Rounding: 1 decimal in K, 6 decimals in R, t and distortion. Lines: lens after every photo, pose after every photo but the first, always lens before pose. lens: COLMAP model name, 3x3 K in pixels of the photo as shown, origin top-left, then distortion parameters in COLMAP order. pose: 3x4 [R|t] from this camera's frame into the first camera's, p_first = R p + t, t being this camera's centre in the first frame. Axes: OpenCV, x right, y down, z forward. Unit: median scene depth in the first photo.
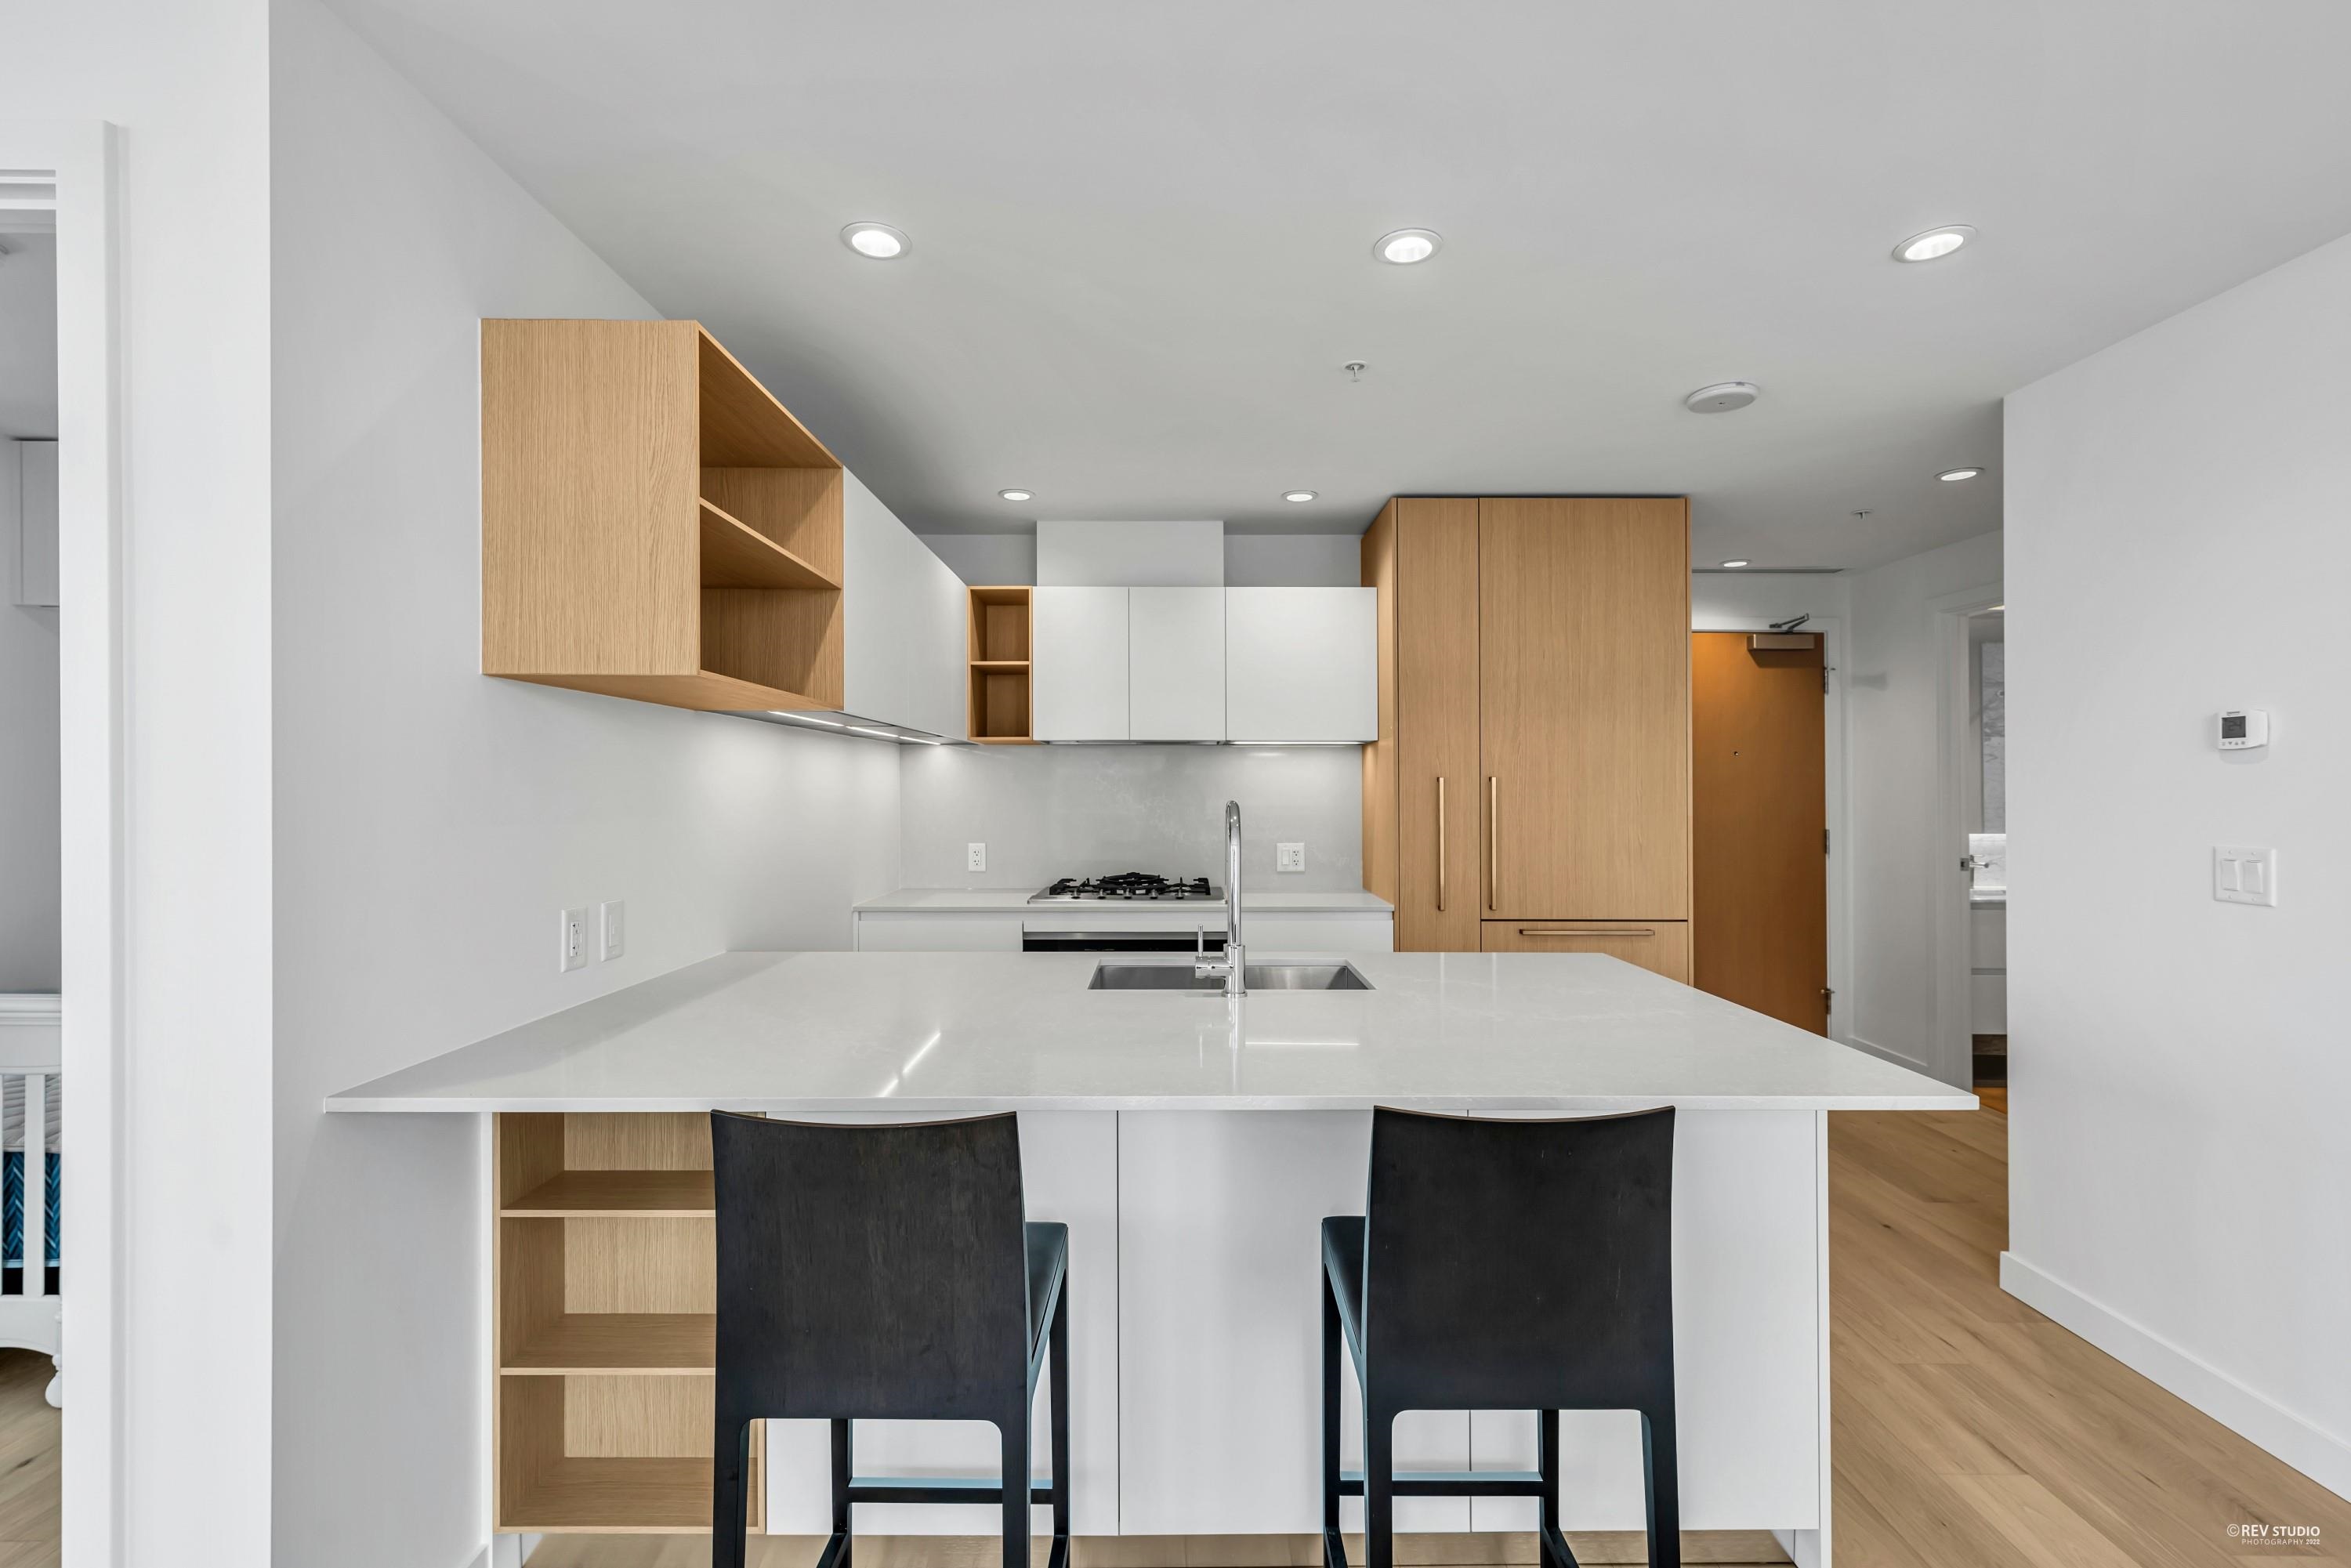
lens RADIAL K [[1000.6, 0, 1189.8], [0, 1000.6, 788.4], [0, 0, 1]] dist [-0.002286, -0.000255]
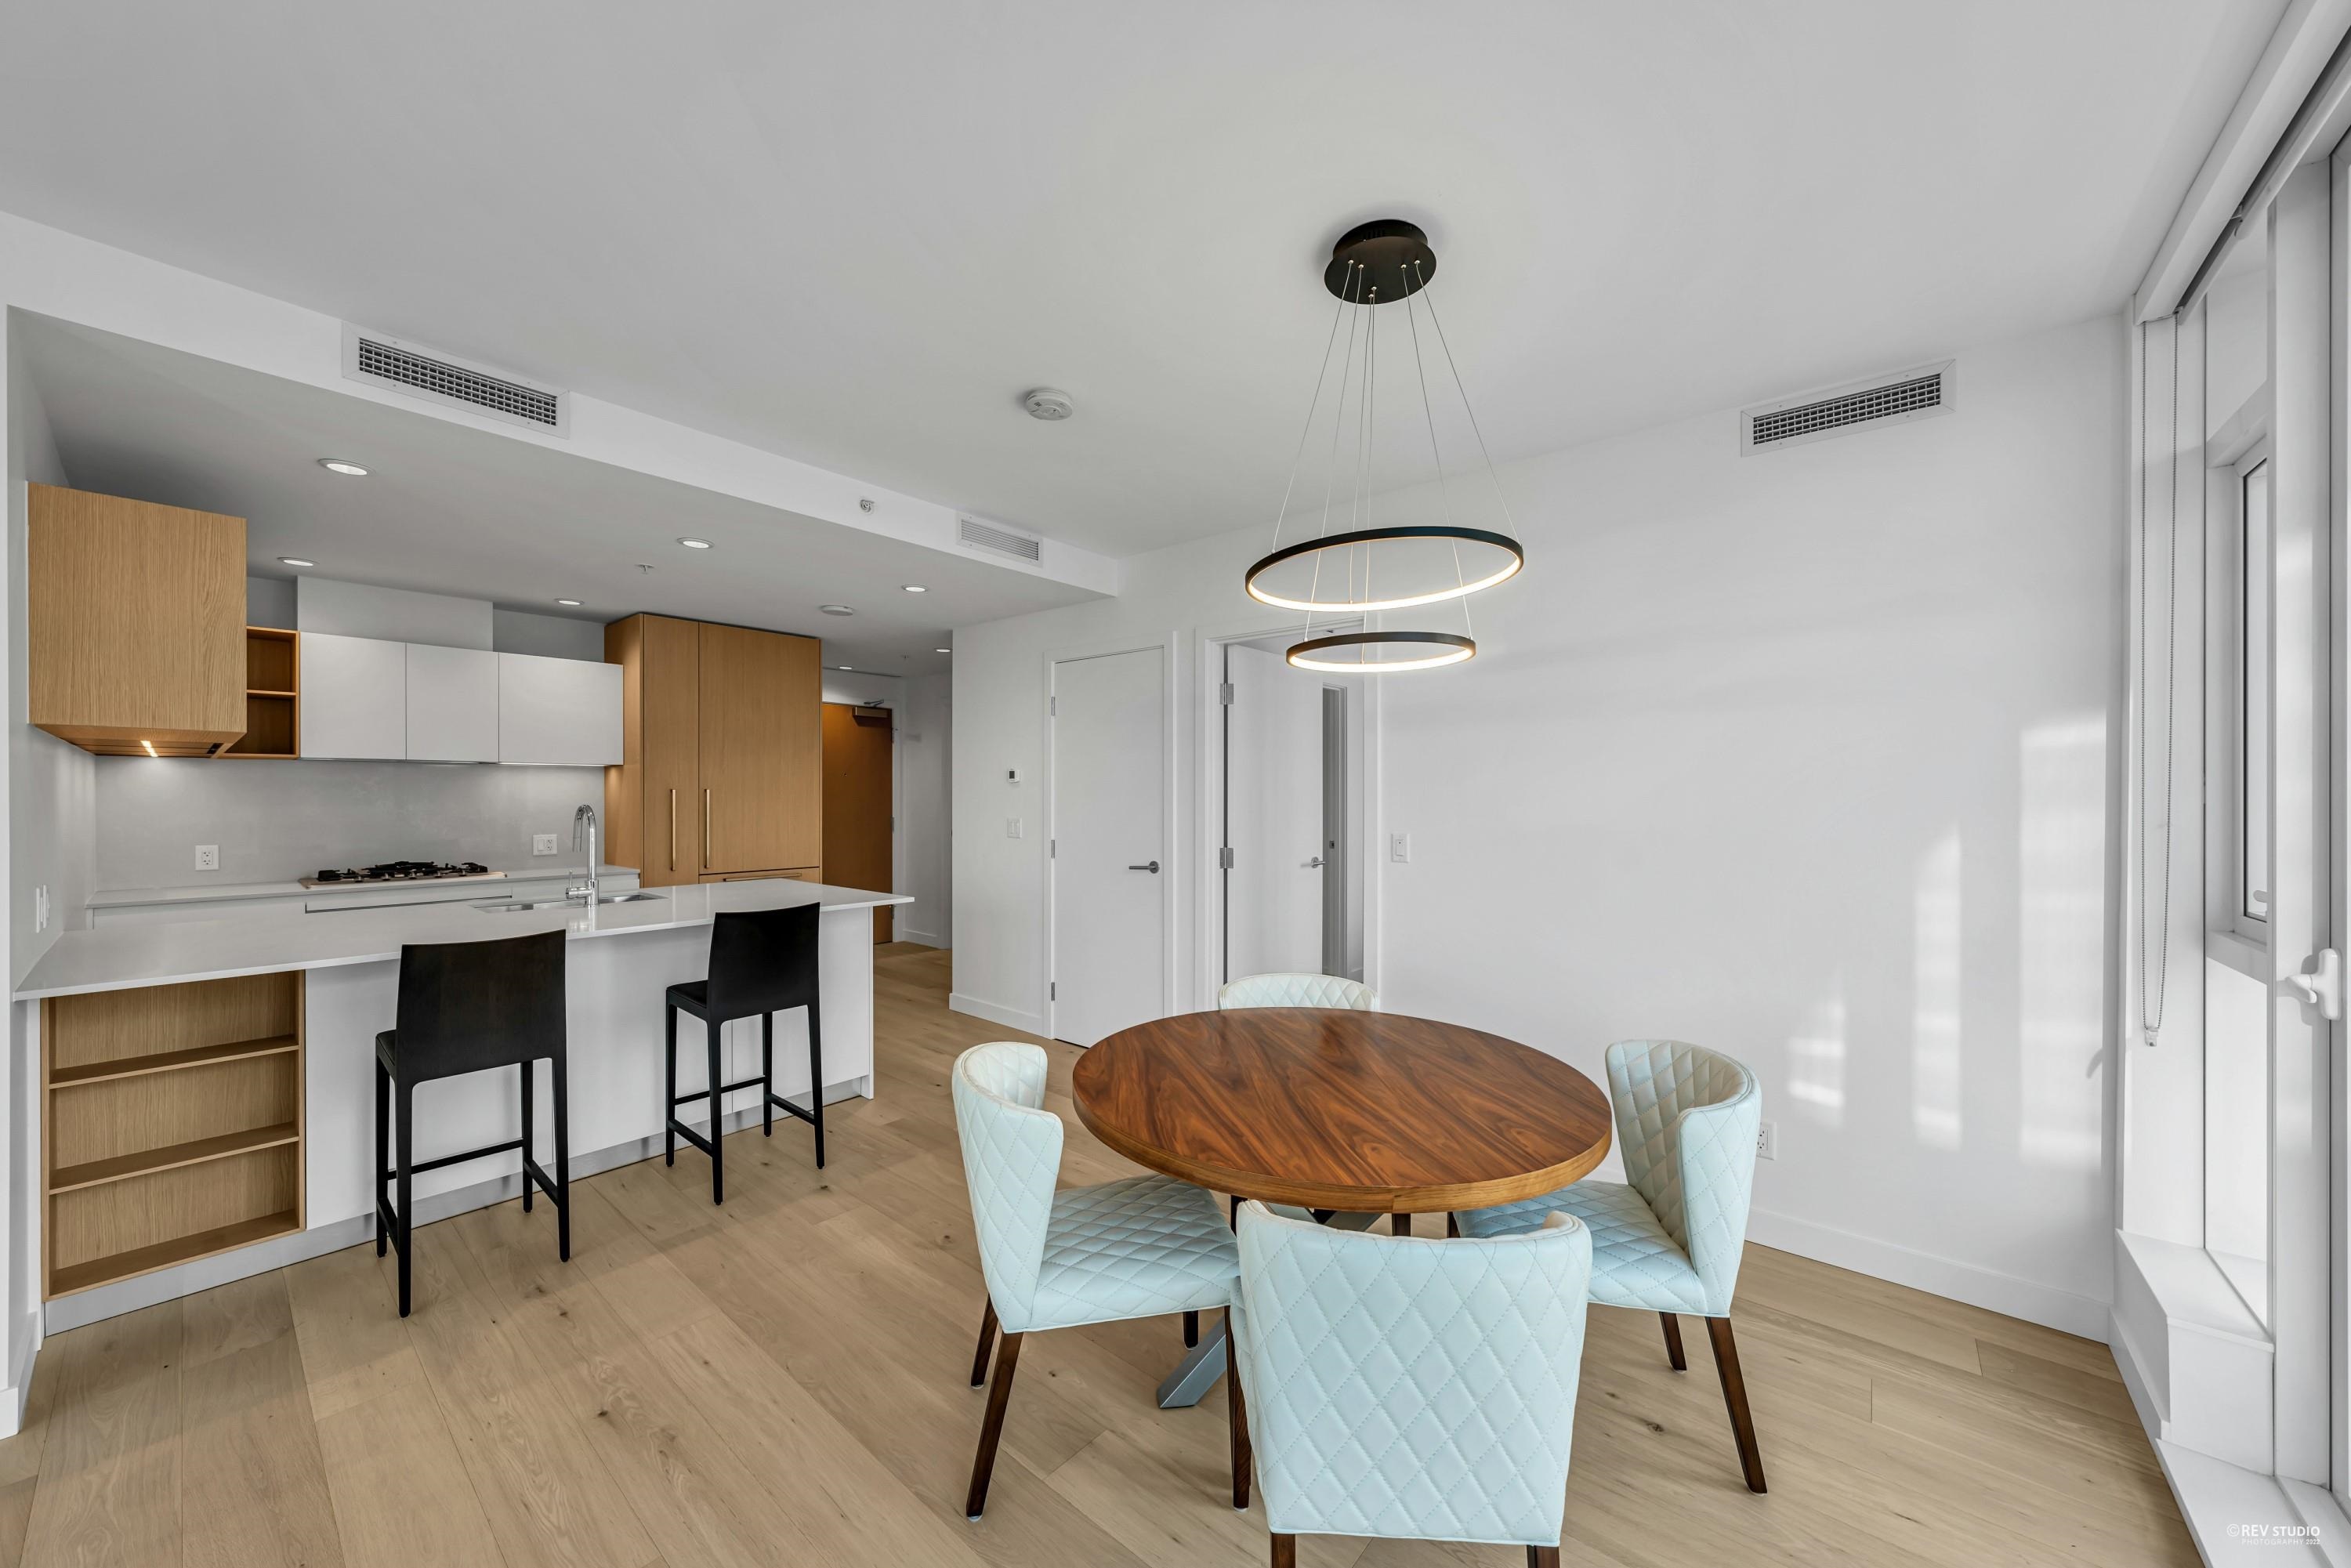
lens RADIAL K [[841.3, 0, 1168.9], [0, 841.3, 789.6], [0, 0, 1]] dist [0.000294, -0.000447]
pose [[0.653116, 0.002500, 0.757253, -0.246497], [-0.000531, 0.999996, -0.002843, -0.006631], [-0.757257, 0.001455, 0.653115, -0.481325]]
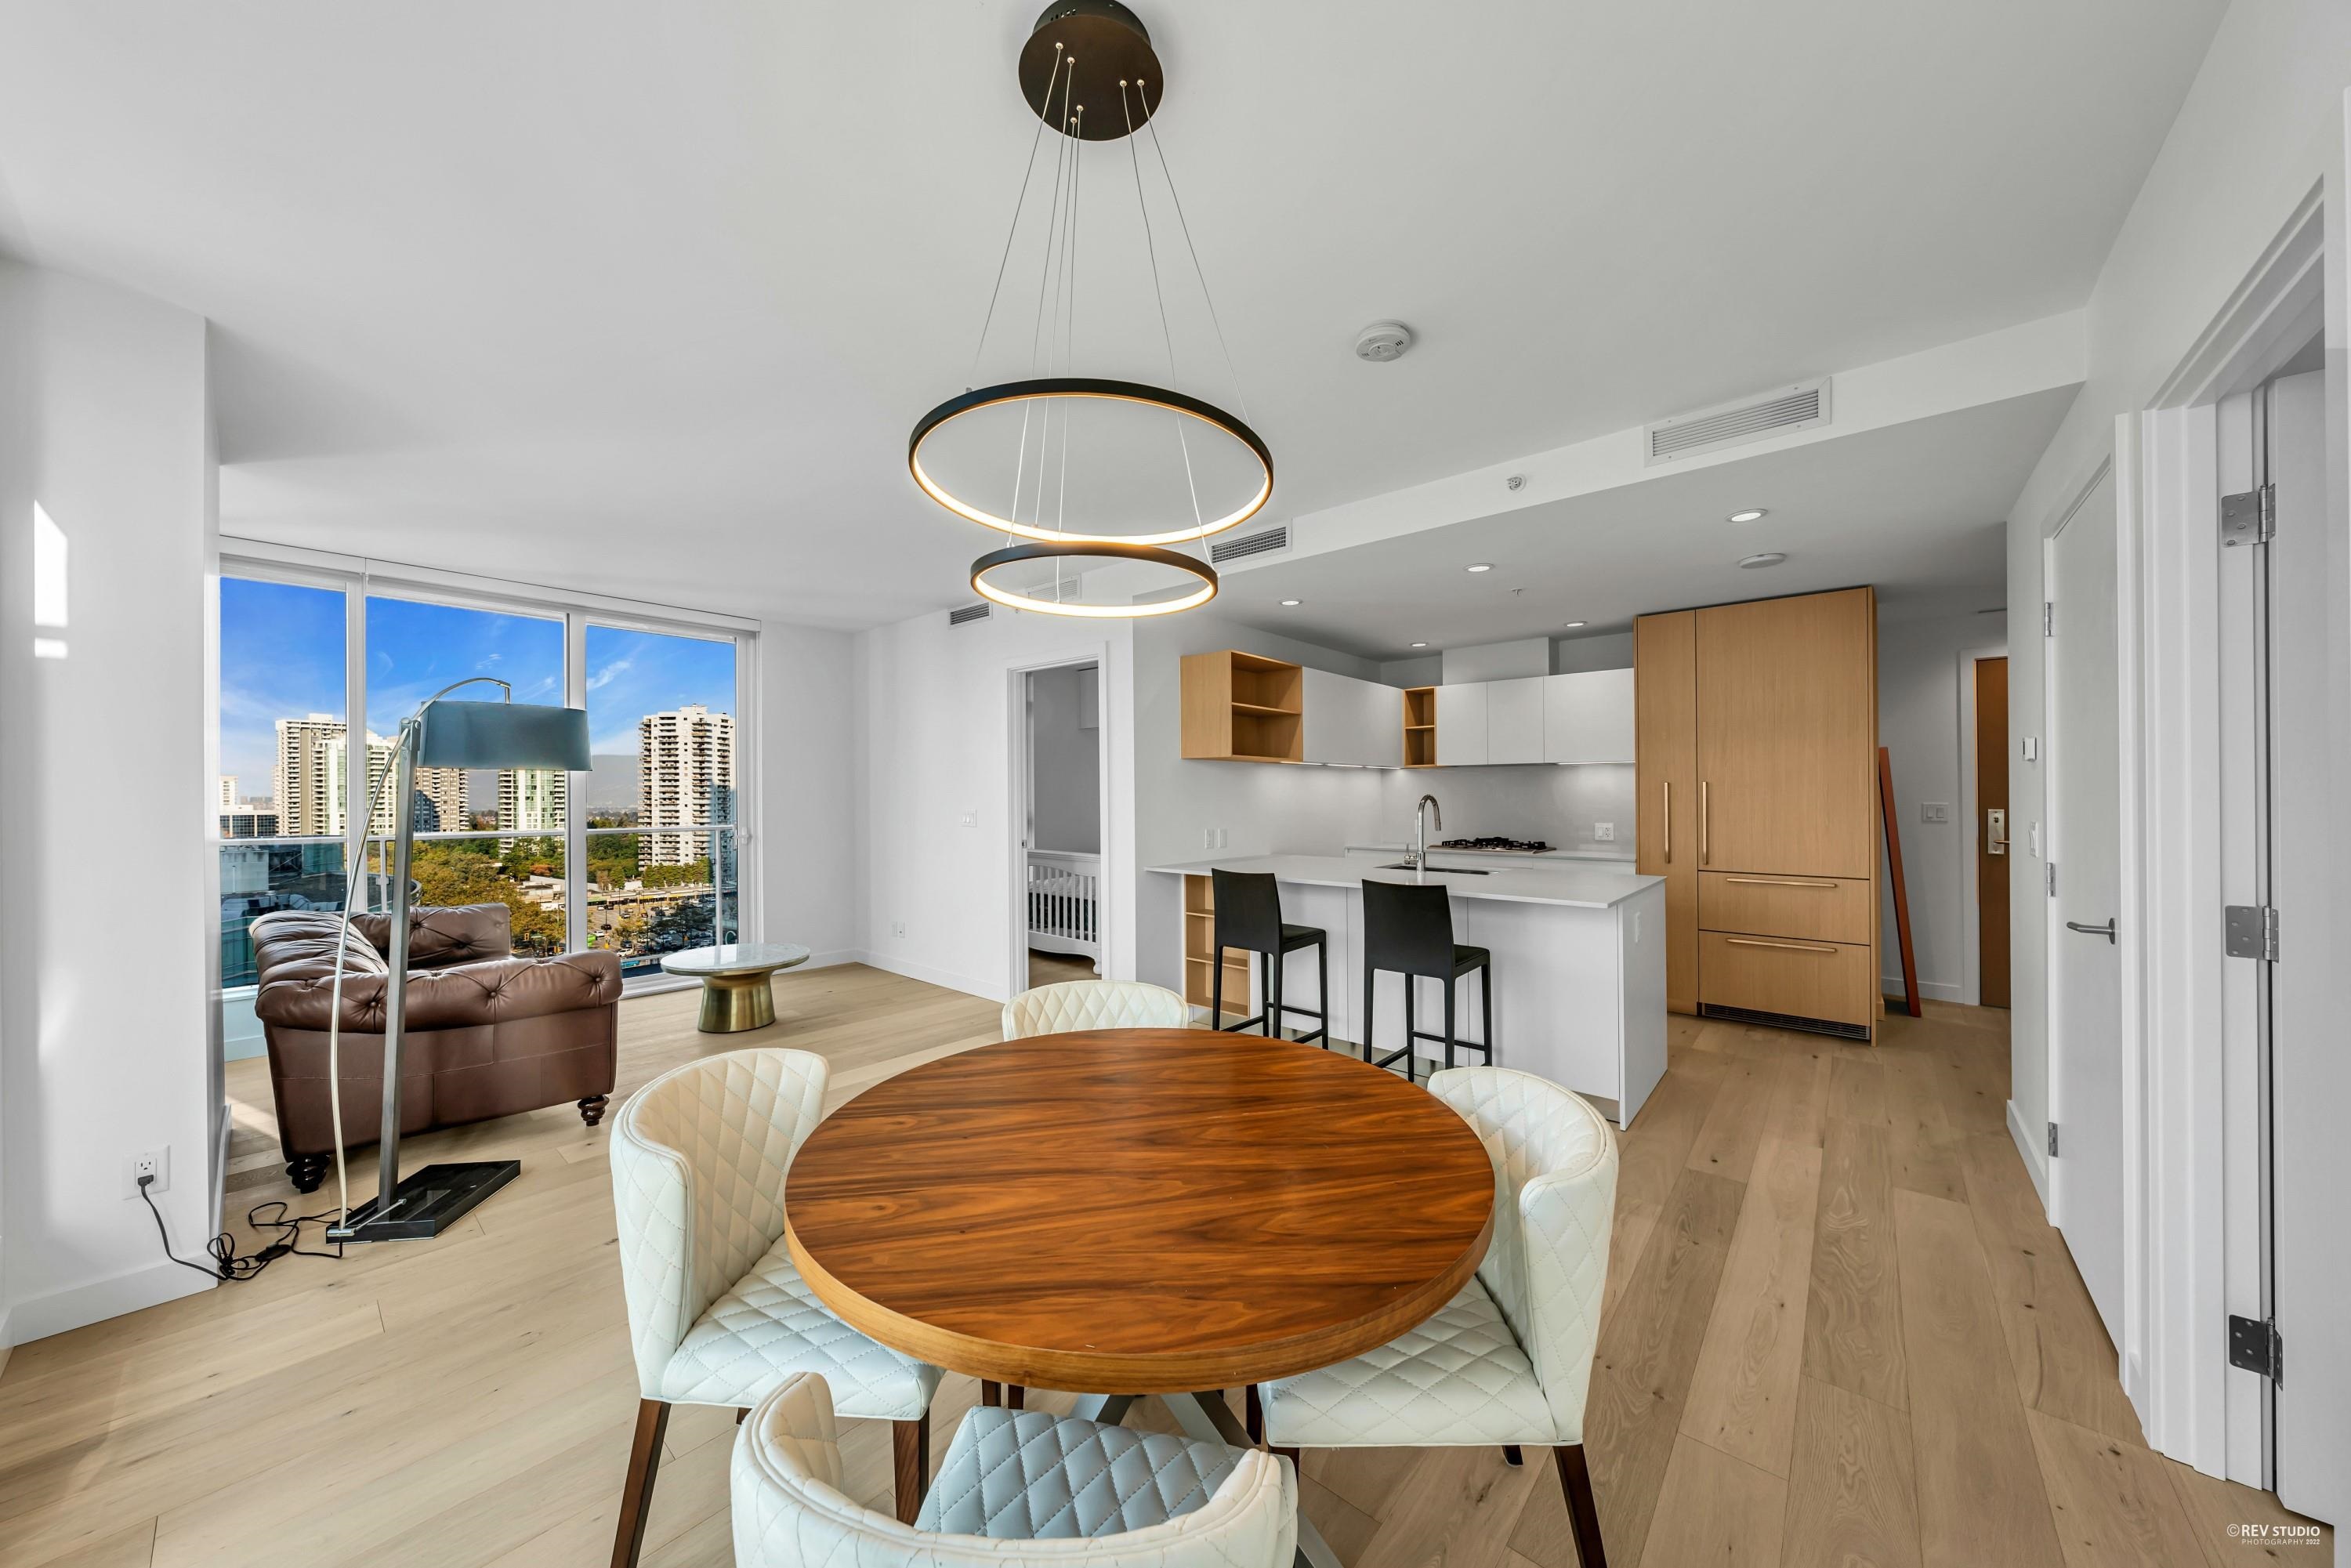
lens RADIAL K [[792.0, 0, 1172.8], [0, 792.0, 790.8], [0, 0, 1]] dist [-0.004415, 0.000974]
pose [[0.752571, -0.007837, -0.658464, 0.473378], [0.004585, 0.999967, -0.006660, 0.007370], [0.658495, 0.001993, 0.752582, -0.493361]]
